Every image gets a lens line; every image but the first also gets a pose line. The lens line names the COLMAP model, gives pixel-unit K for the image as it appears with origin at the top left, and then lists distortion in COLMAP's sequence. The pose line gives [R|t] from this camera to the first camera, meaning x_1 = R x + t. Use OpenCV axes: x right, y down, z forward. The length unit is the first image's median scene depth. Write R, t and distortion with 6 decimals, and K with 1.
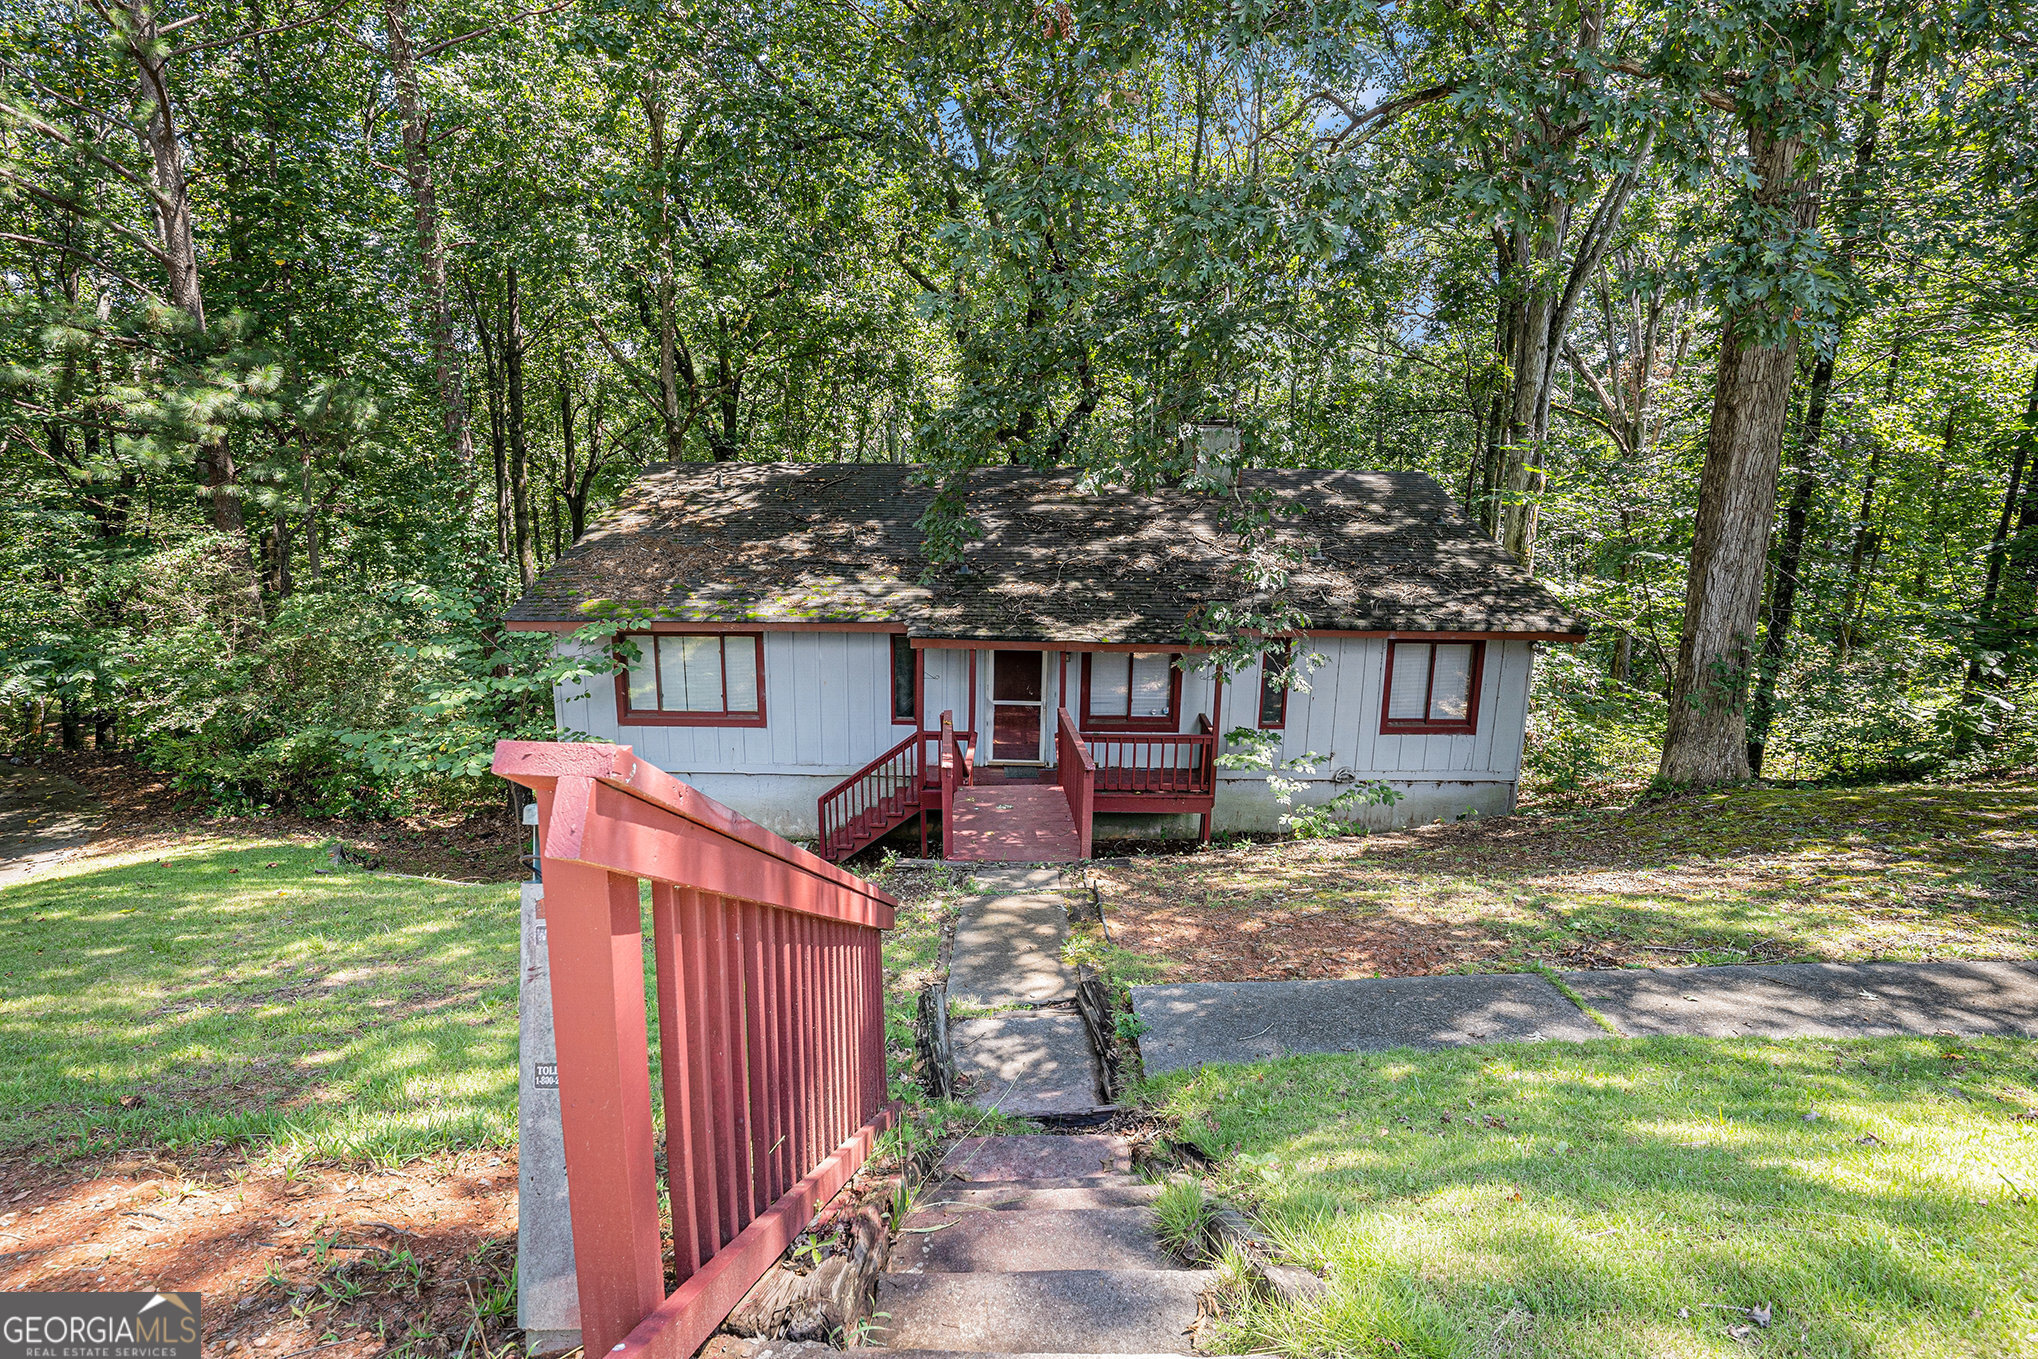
lens RADIAL K [[1021.0, 0, 1021.7], [0, 1021.0, 666.3], [0, 0, 1]] dist [-0.048957, 0.022411]
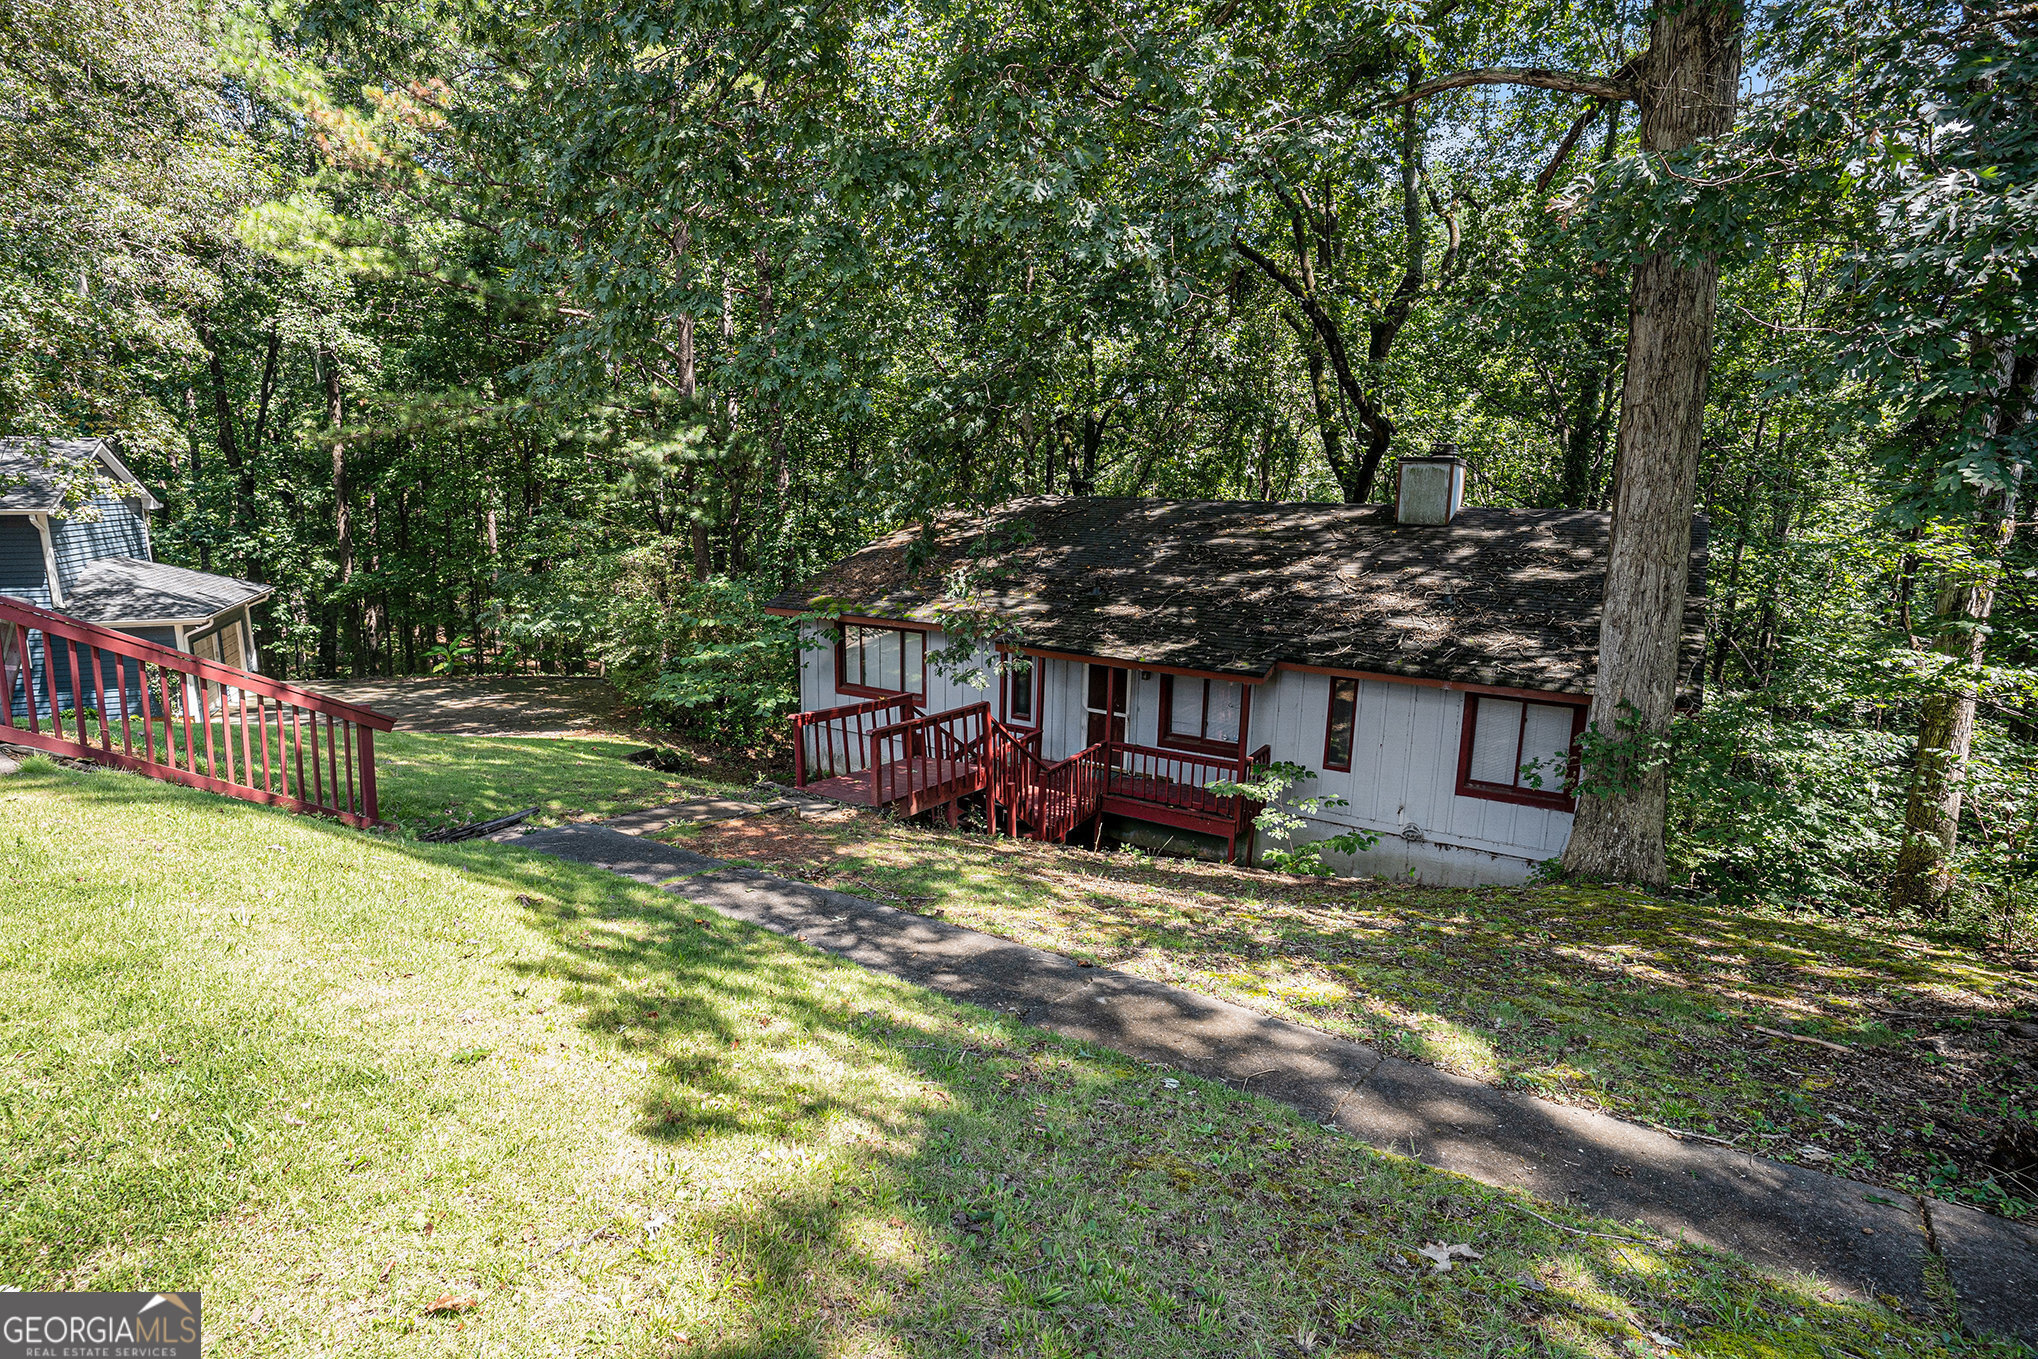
lens RADIAL K [[1021.0, 0, 1011.8], [0, 1021.0, 679.9], [0, 0, 1]] dist [-0.048957, 0.022411]
pose [[0.834388, 0.104974, -0.541088, 0.504996], [-0.117468, 0.993010, 0.011508, 0.000288], [0.538514, 0.053958, 0.840887, 0.012888]]
